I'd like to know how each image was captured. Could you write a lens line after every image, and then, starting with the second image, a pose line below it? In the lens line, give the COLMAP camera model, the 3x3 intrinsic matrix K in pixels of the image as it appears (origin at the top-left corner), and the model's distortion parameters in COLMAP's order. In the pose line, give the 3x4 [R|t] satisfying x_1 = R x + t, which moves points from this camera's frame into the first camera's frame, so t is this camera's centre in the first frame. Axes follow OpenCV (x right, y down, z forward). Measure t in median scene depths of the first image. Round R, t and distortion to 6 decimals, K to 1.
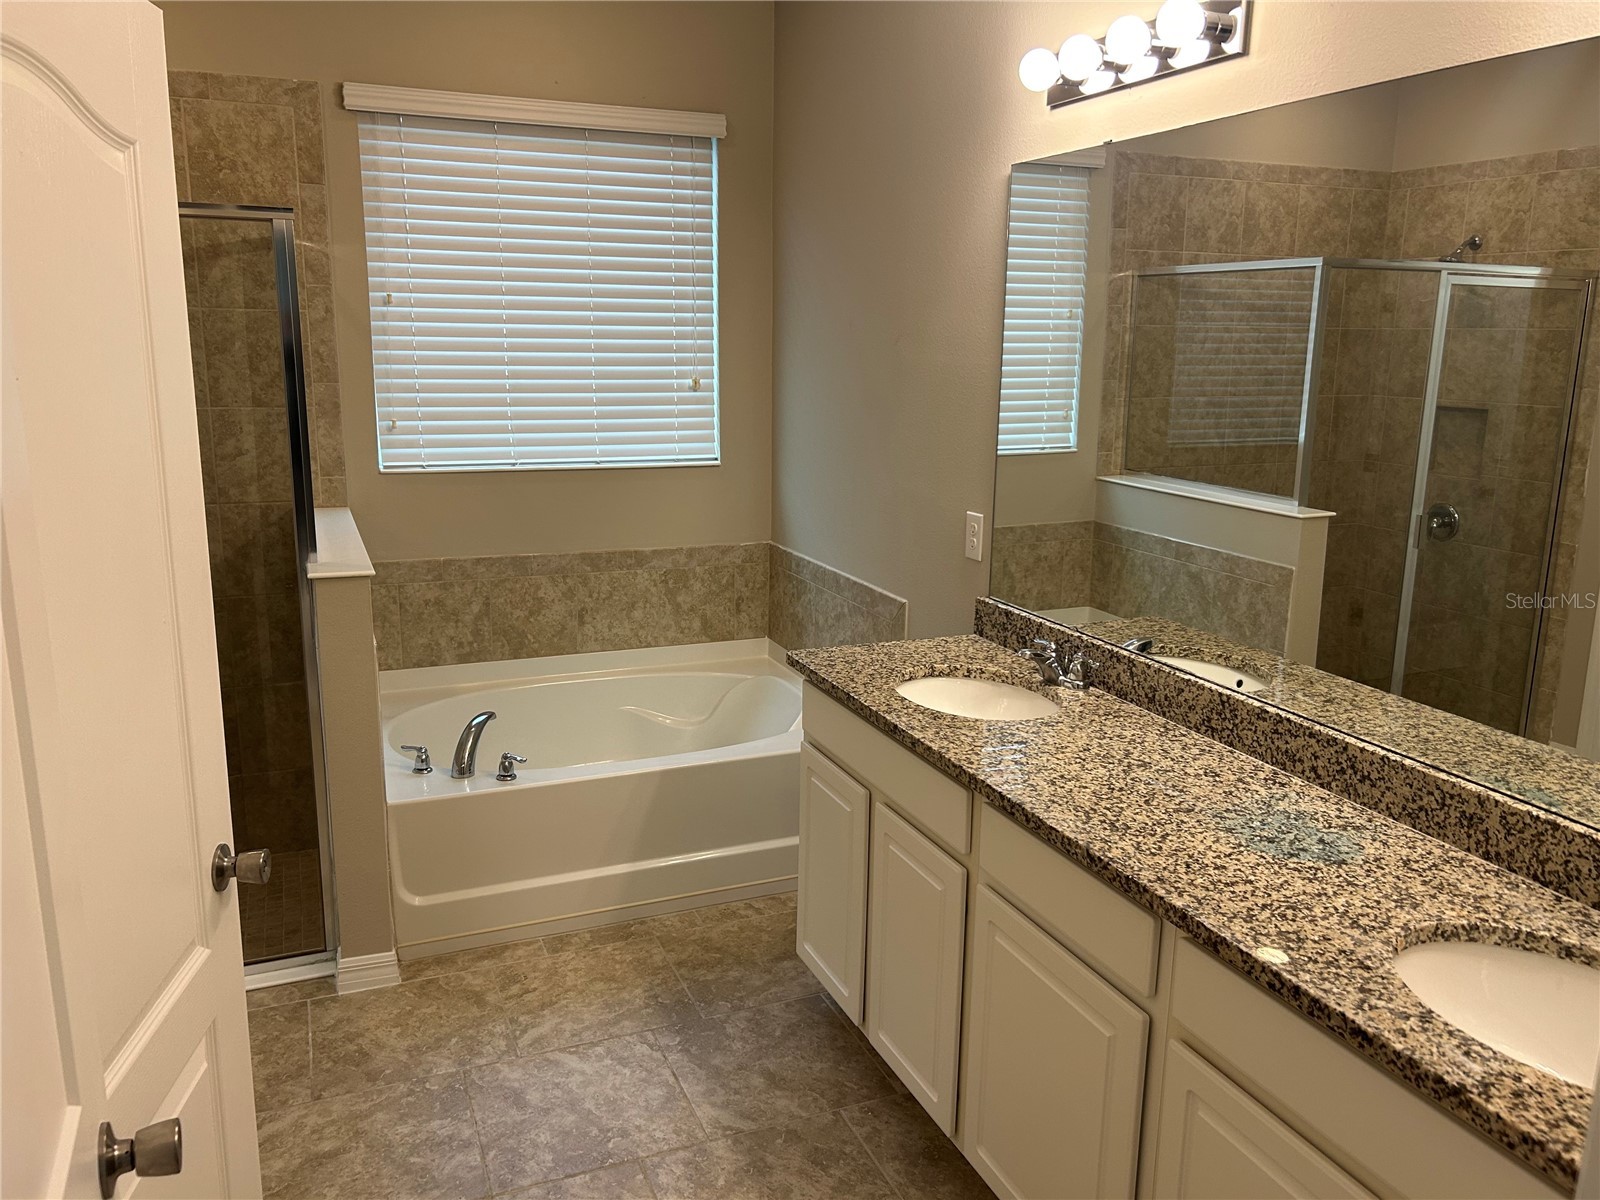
lens RADIAL K [[1199.7, 0, 799.7], [0, 1199.7, 597.5], [0, 0, 1]] dist [0.054085, -0.053411]
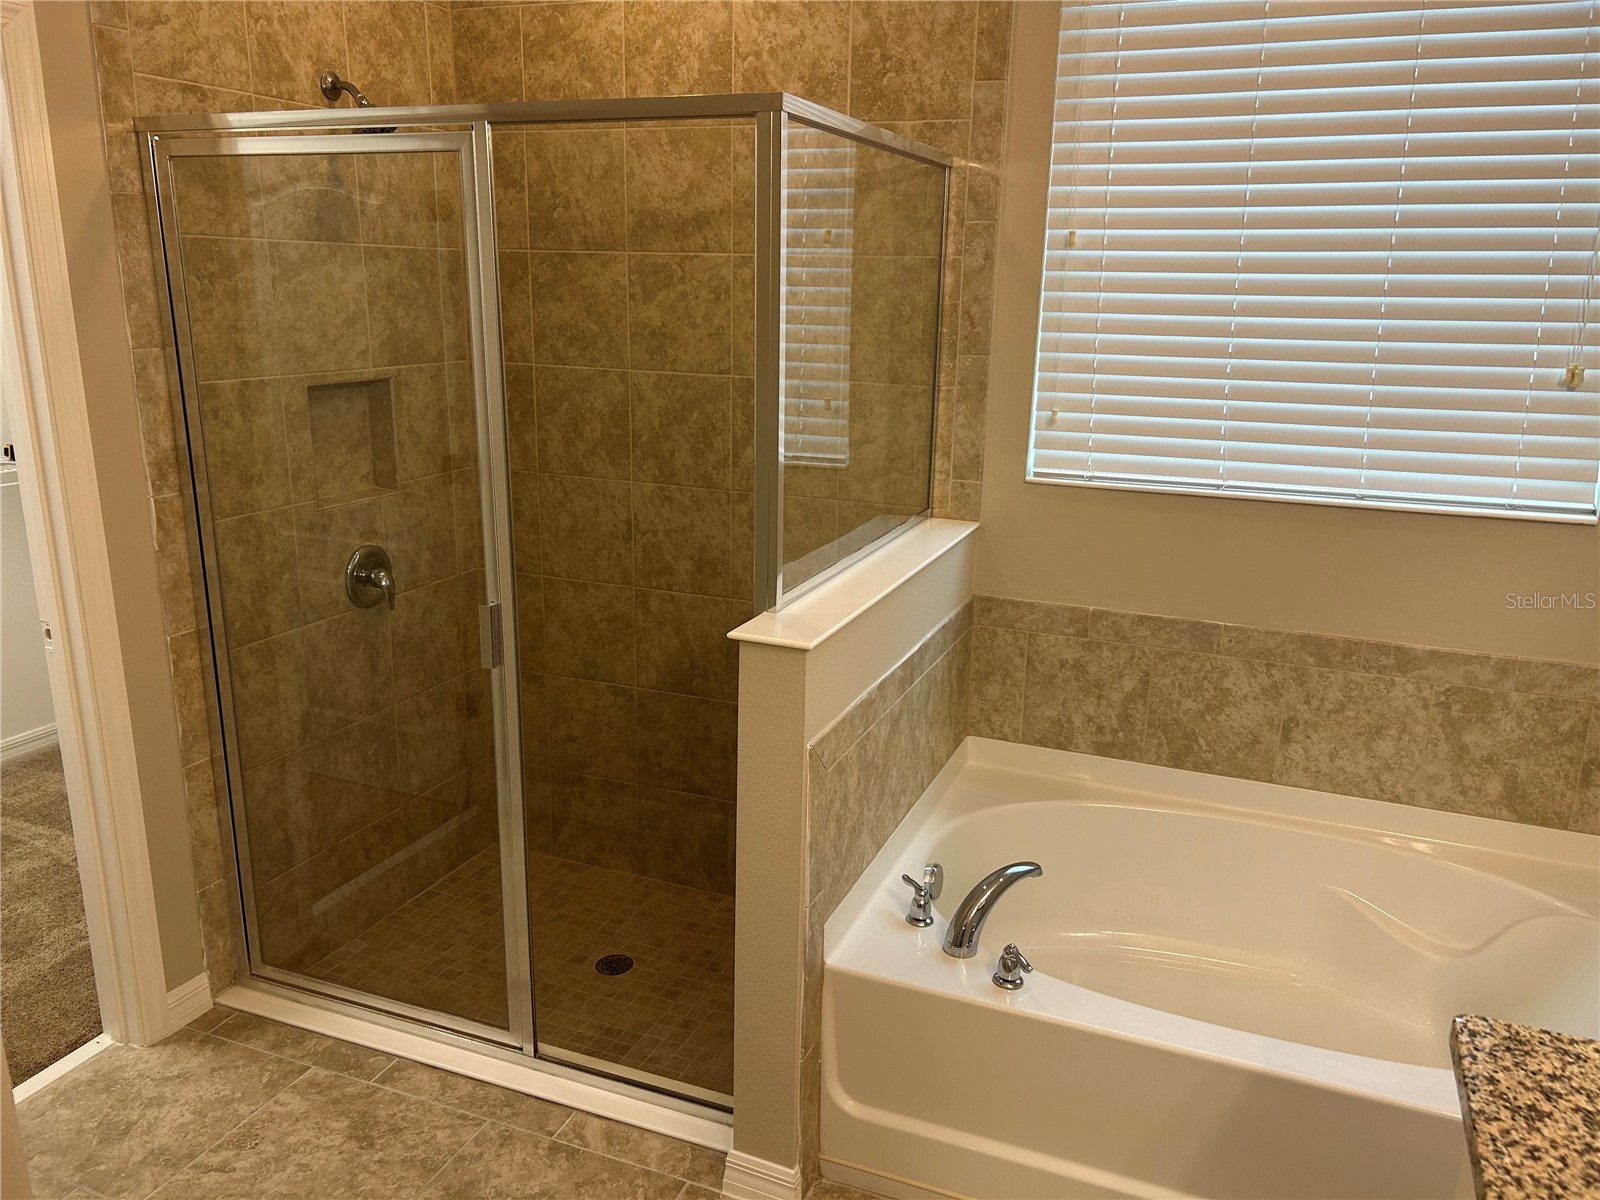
lens RADIAL K [[1199.7, 0, 825.8], [0, 1199.7, 611.8], [0, 0, 1]] dist [0.054085, -0.053411]
pose [[0.720553, 0.182443, -0.668968, 0.065176], [-0.156915, 0.982640, 0.098974, -0.074695], [0.675412, 0.033655, 0.736672, 0.365369]]
